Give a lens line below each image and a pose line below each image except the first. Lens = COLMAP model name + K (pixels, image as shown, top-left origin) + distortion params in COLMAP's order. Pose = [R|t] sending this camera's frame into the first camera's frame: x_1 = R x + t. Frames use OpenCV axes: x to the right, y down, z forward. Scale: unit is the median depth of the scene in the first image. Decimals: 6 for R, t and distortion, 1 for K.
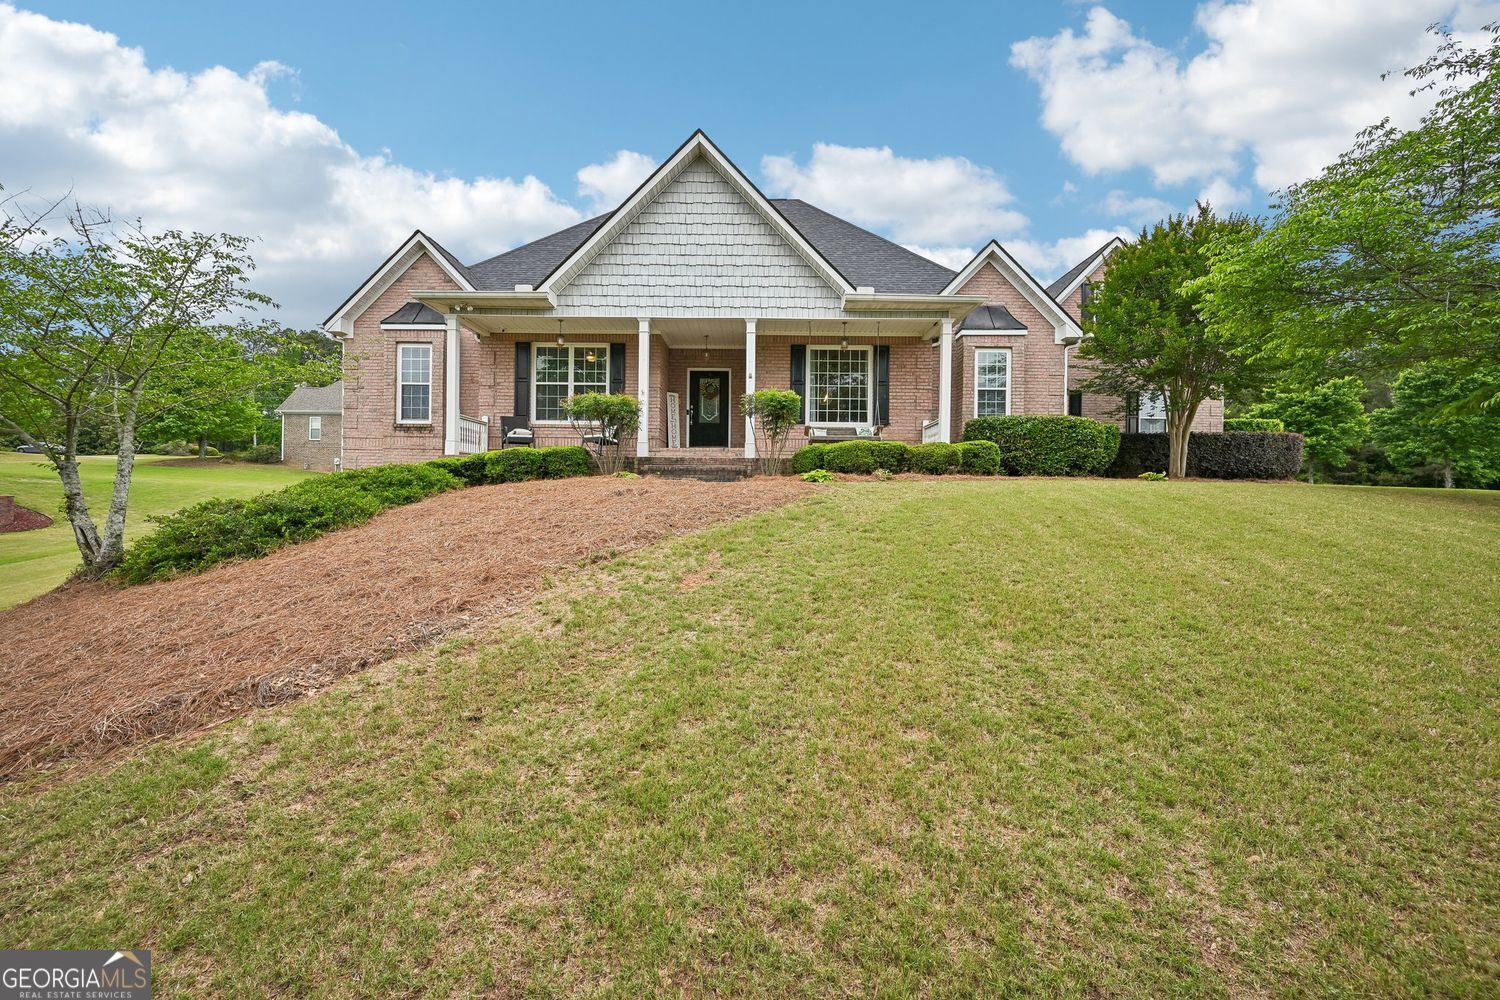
lens RADIAL K [[587.4, 0, 749.5], [0, 587.4, 501.0], [0, 0, 1]] dist [-0.002523, 0.001084]
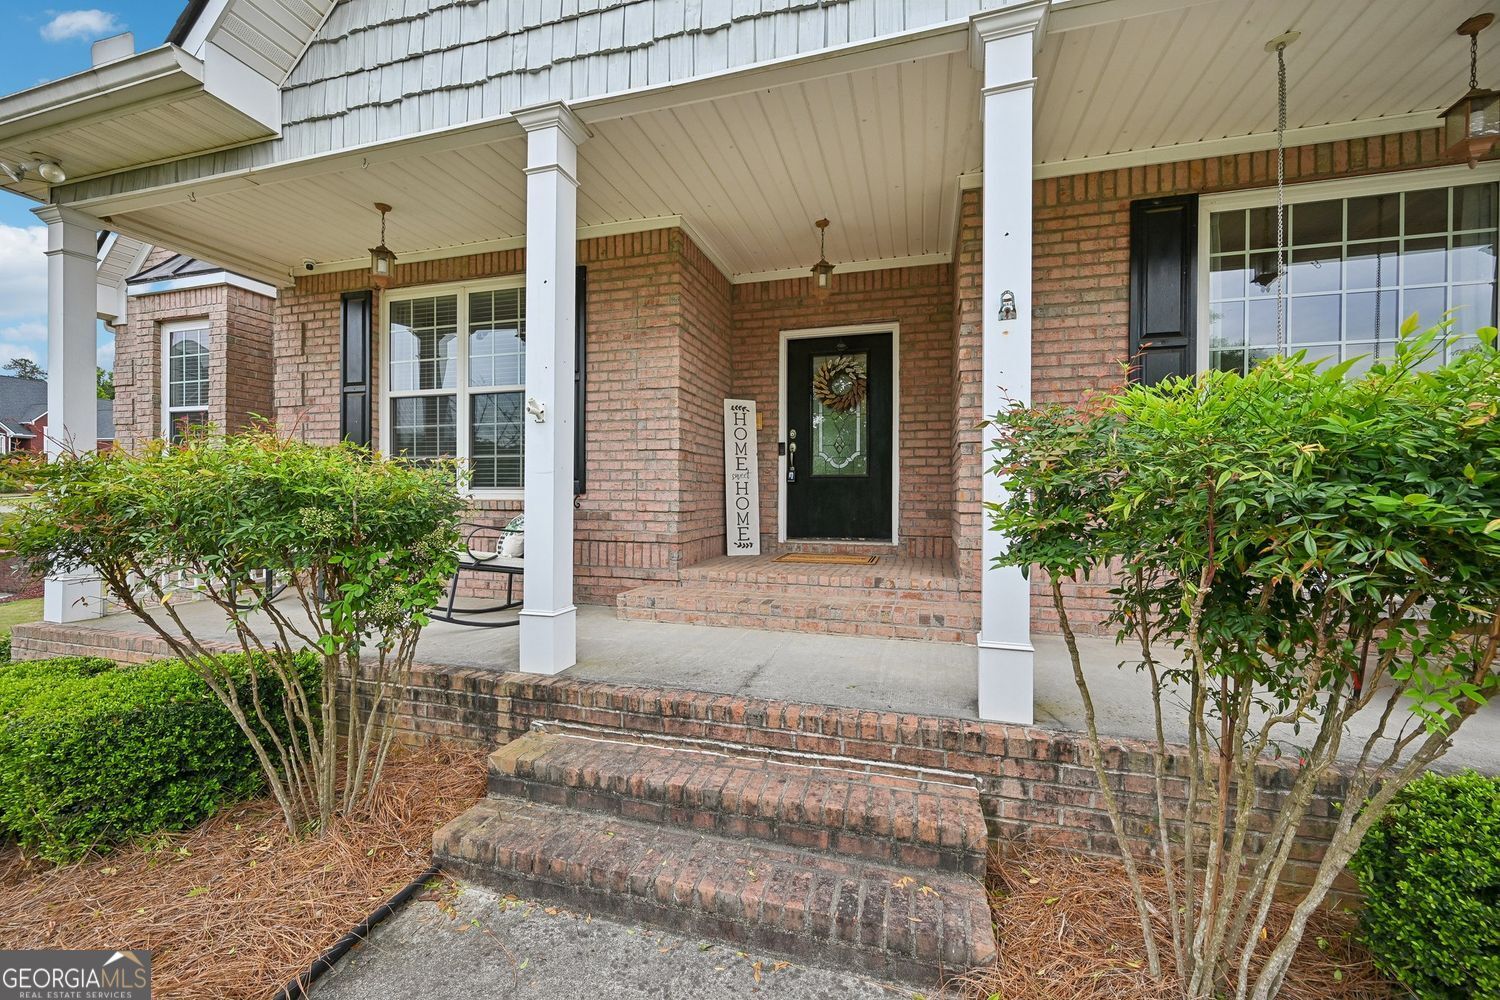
lens RADIAL K [[587.4, 0, 750.2], [0, 587.4, 496.6], [0, 0, 1]] dist [-0.002523, 0.001084]
pose [[0.963743, -0.005812, -0.266769, -0.024149], [0.005900, 0.999982, -0.000470, -0.121665], [0.266767, -0.001121, 0.963760, 0.637772]]
